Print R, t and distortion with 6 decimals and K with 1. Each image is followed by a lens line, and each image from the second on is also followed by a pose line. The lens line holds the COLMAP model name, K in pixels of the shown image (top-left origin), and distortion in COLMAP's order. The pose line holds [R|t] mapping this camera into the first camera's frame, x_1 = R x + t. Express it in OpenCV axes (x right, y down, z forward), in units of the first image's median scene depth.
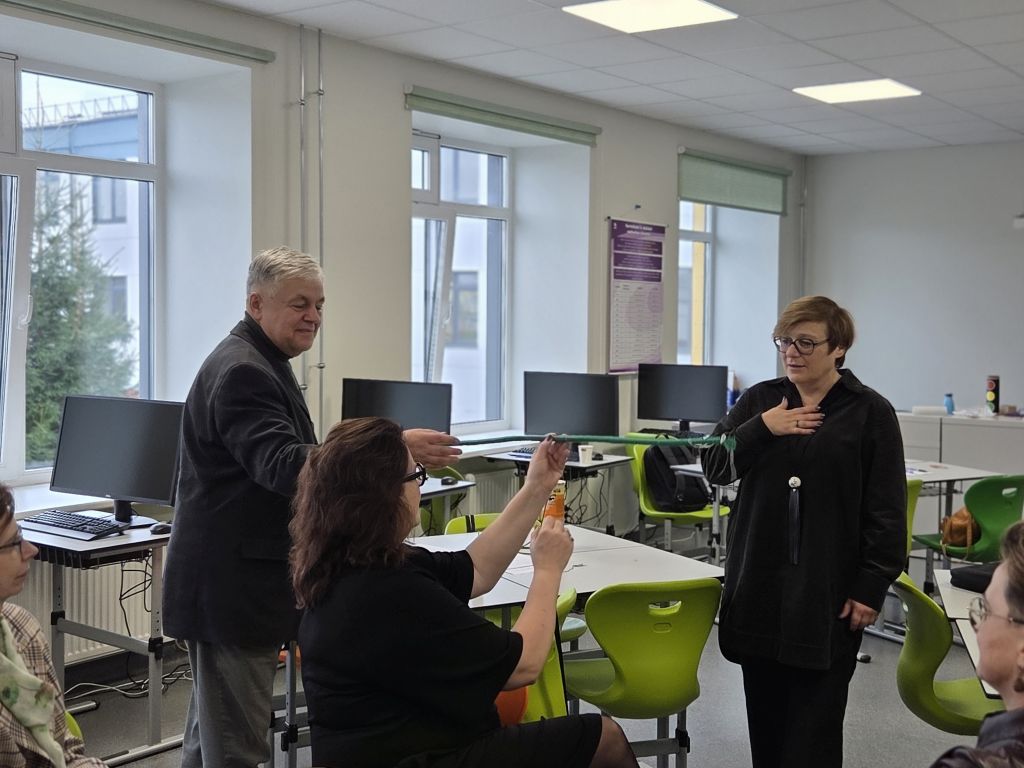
lens RADIAL K [[1289.8, 0, 512.0], [0, 1289.8, 384.0], [0, 0, 1]] dist [-0.000612, 0.027160]
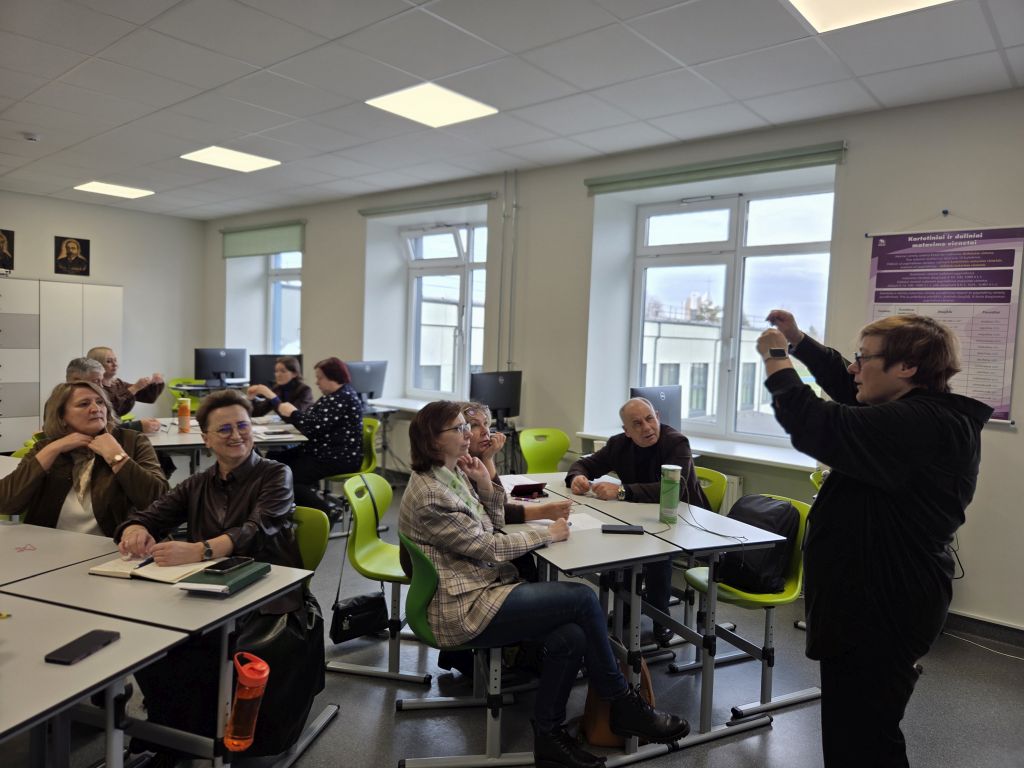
lens RADIAL K [[674.7, 0, 512.0], [0, 674.7, 384.0], [0, 0, 1]] dist [0.063229, -0.055308]
pose [[-0.075478, 0.060997, -0.995280, 0.572941], [-0.095011, 0.993146, 0.068071, -0.032935], [0.992611, 0.099700, -0.069165, 0.783551]]
